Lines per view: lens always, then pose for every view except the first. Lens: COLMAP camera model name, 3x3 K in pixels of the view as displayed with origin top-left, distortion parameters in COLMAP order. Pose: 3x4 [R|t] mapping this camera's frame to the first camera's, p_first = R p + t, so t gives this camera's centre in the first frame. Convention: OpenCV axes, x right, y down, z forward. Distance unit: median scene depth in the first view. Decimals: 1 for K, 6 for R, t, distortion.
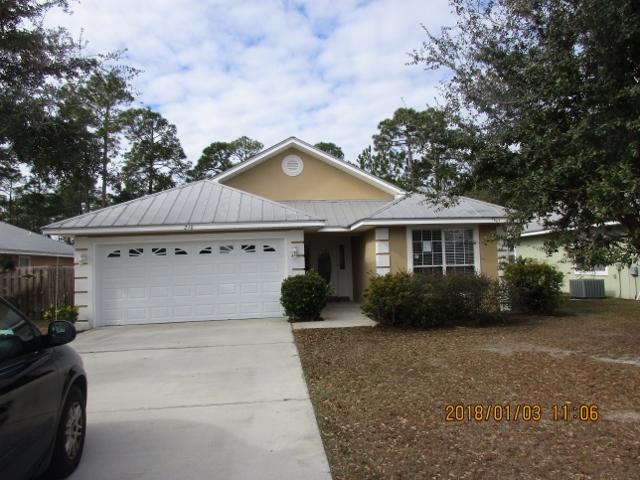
lens RADIAL K [[496.7, 0, 320.0], [0, 496.7, 240.0], [0, 0, 1]] dist [0.036286, -0.003106]
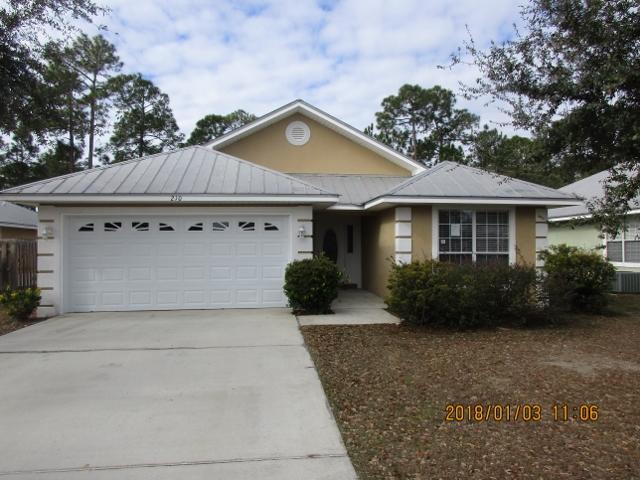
lens RADIAL K [[496.7, 0, 320.0], [0, 496.7, 240.0], [0, 0, 1]] dist [0.036286, -0.003106]
pose [[0.999434, 0.029977, 0.015297, -0.030284], [-0.030525, 0.998853, 0.036897, 0.005765], [-0.014173, -0.037343, 0.999202, 0.144725]]
